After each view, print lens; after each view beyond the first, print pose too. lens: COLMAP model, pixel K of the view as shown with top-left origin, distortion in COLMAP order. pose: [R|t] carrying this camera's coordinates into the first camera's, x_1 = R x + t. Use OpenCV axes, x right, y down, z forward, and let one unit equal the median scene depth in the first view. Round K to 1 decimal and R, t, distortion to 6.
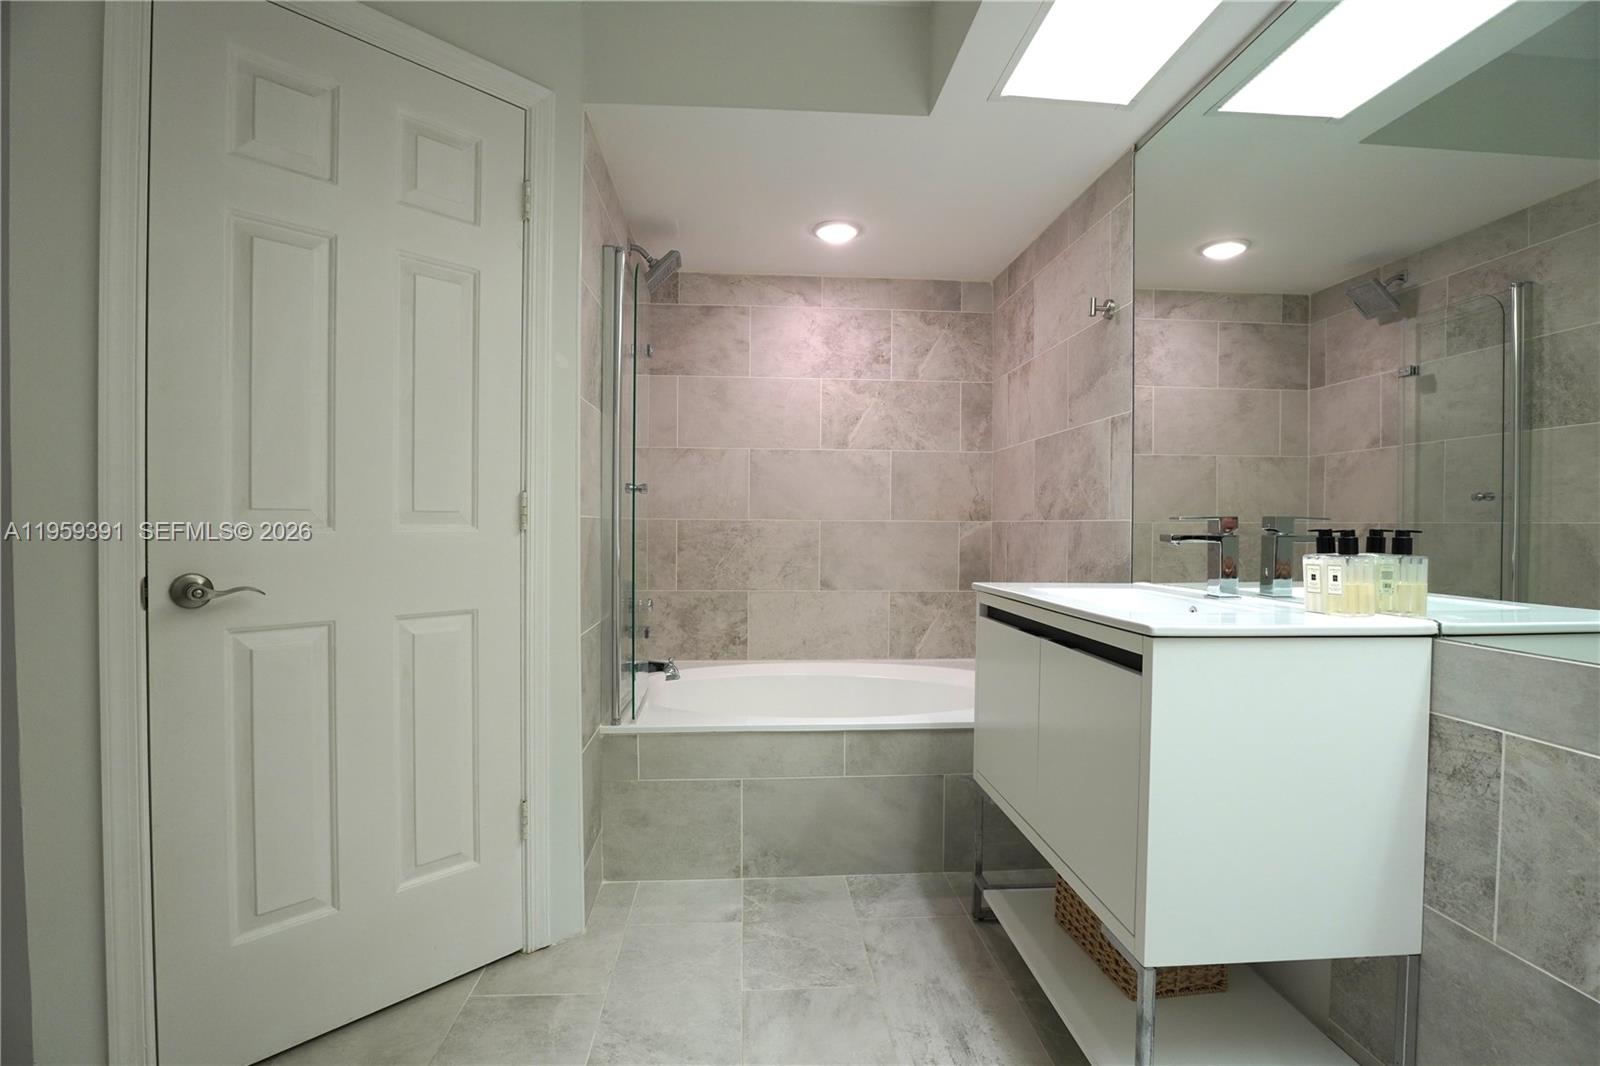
lens RADIAL K [[767.6, 0, 800.3], [0, 767.6, 535.7], [0, 0, 1]] dist [-0.029934, 0.001325]
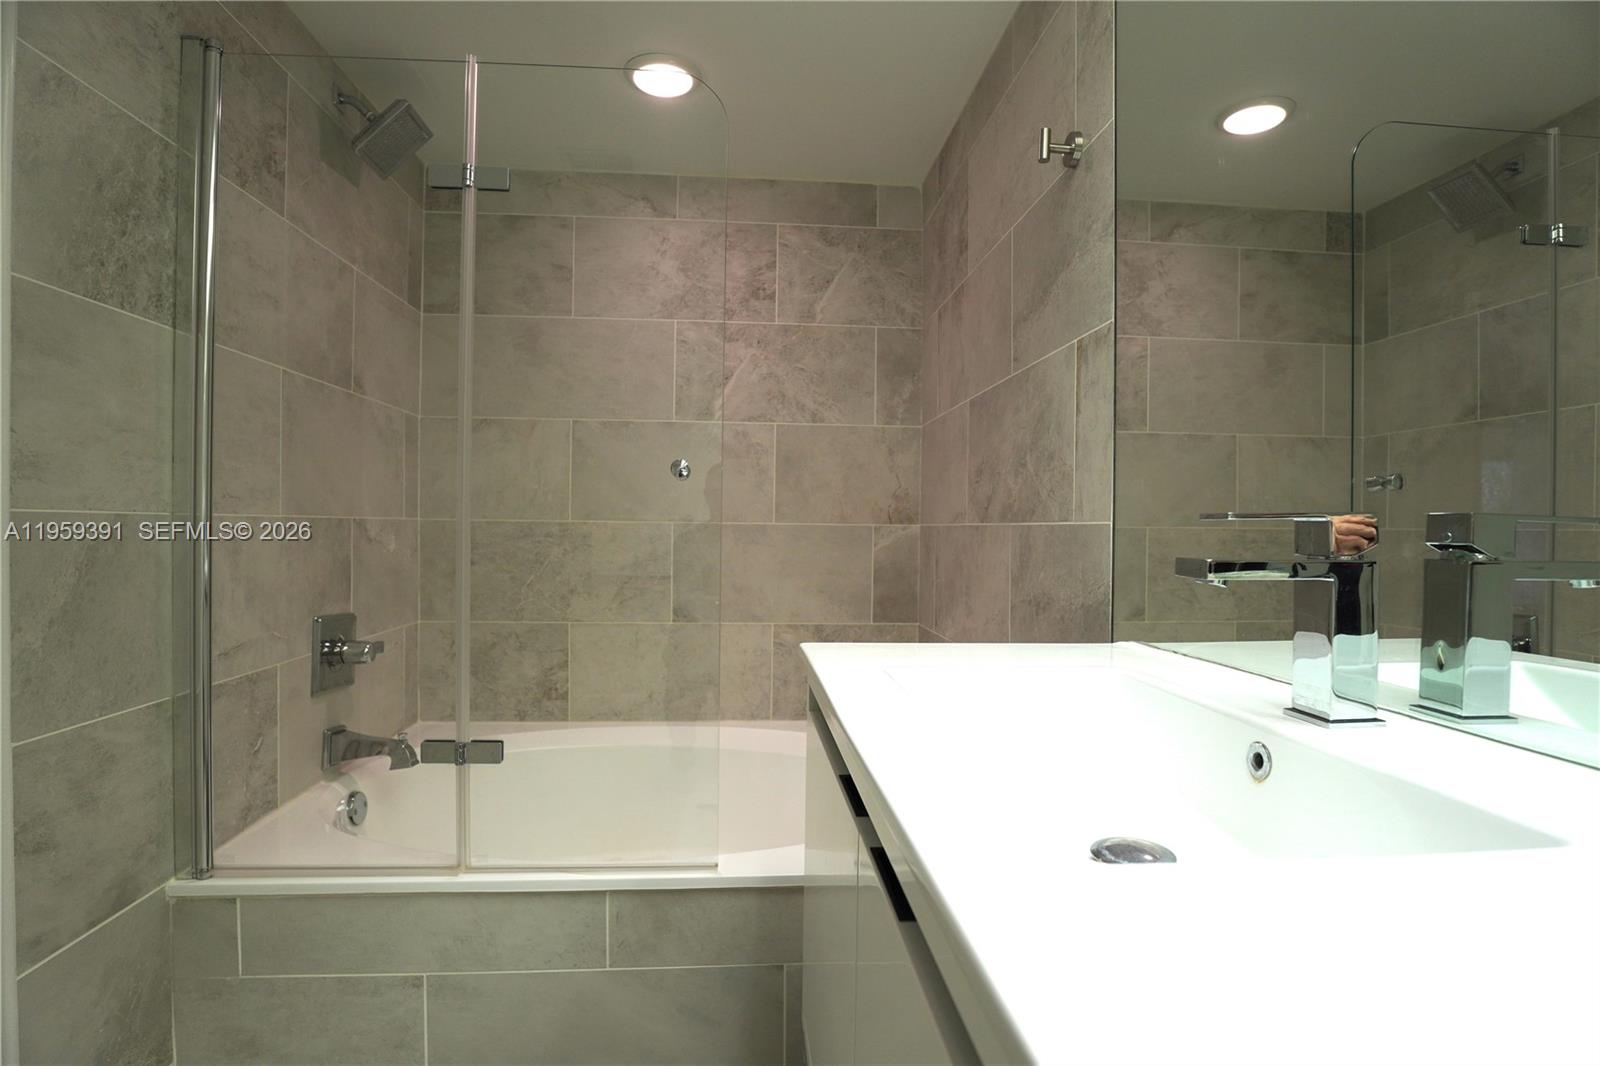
lens RADIAL K [[767.6, 0, 797.5], [0, 767.6, 535.9], [0, 0, 1]] dist [-0.029934, 0.001325]
pose [[0.999966, 0.004381, 0.006962, 0.135174], [-0.004348, 0.999979, -0.004752, -0.004784], [-0.006982, 0.004722, 0.999964, 0.300663]]
